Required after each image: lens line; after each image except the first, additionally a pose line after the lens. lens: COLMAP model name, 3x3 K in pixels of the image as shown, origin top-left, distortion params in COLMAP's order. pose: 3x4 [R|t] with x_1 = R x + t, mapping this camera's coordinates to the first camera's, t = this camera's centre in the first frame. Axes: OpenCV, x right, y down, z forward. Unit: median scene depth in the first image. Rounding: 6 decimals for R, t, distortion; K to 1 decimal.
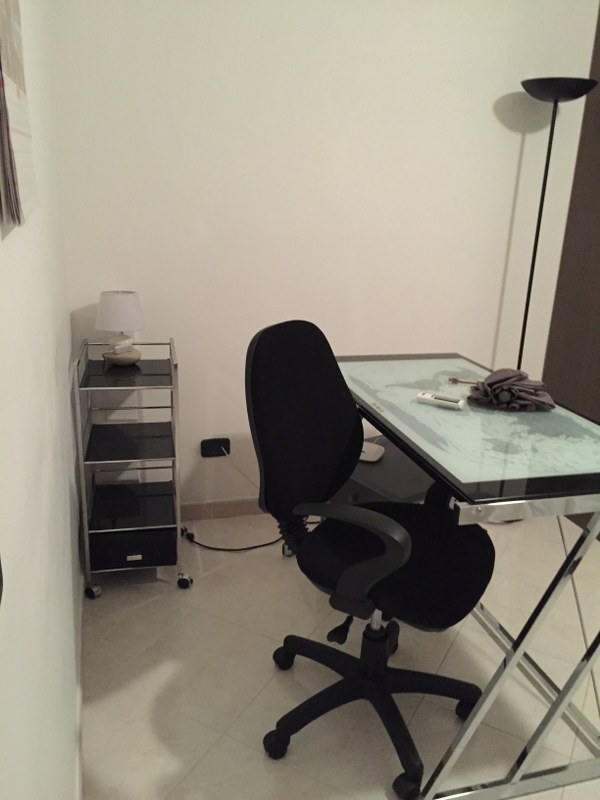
lens RADIAL K [[686.9, 0, 296.8], [0, 686.9, 401.3], [0, 0, 1]] dist [0.119919, -0.202739]
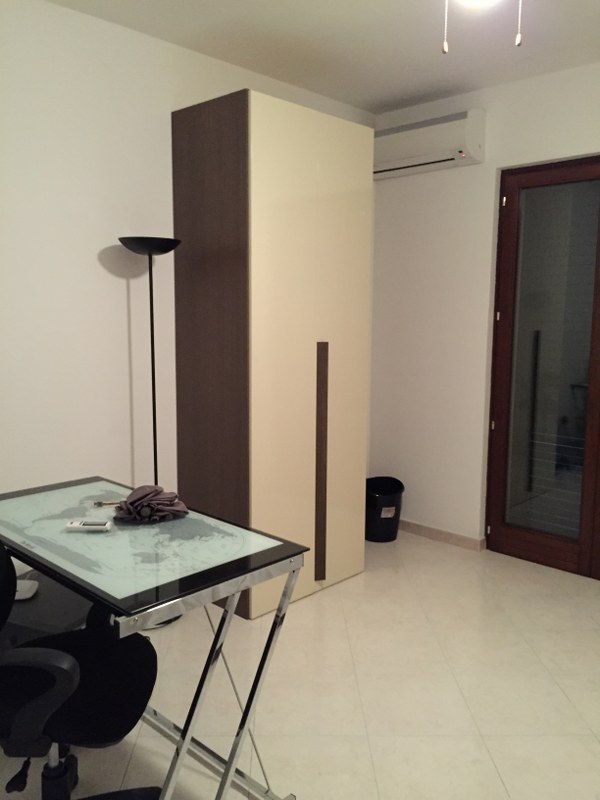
lens RADIAL K [[686.9, 0, 296.8], [0, 686.9, 401.3], [0, 0, 1]] dist [0.119919, -0.202739]
pose [[0.865317, -0.099962, 0.491156, -0.025132], [0.173777, 0.978964, -0.106917, -0.019628], [-0.470137, 0.177868, 0.864485, -0.129579]]
